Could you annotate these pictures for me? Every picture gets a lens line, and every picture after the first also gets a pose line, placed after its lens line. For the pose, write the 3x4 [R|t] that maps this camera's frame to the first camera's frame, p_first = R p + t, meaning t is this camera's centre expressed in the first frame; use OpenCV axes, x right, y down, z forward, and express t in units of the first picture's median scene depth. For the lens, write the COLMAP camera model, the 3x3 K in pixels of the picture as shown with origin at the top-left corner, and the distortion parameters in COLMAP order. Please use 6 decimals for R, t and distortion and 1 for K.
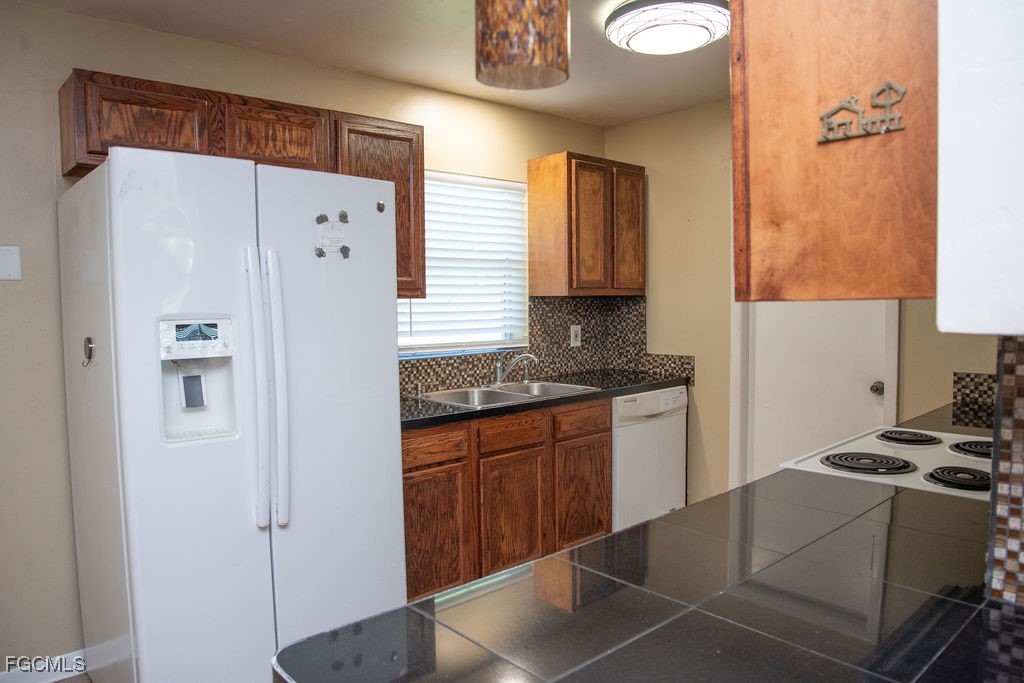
lens RADIAL K [[689.8, 0, 511.5], [0, 689.8, 345.8], [0, 0, 1]] dist [-0.086390, 0.027708]
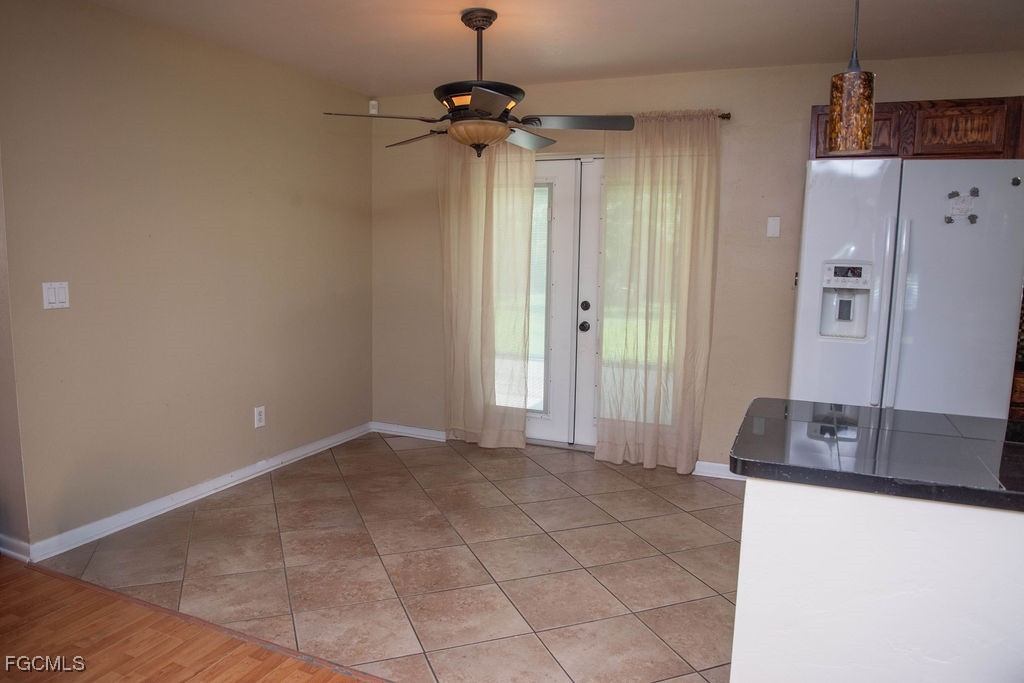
lens RADIAL K [[689.8, 0, 504.8], [0, 689.8, 347.5], [0, 0, 1]] dist [-0.086390, 0.027708]
pose [[0.406228, 0.139017, -0.903135, 0.578899], [-0.081195, 0.989942, 0.115858, 0.032341], [0.910157, 0.026266, 0.413429, -0.337711]]
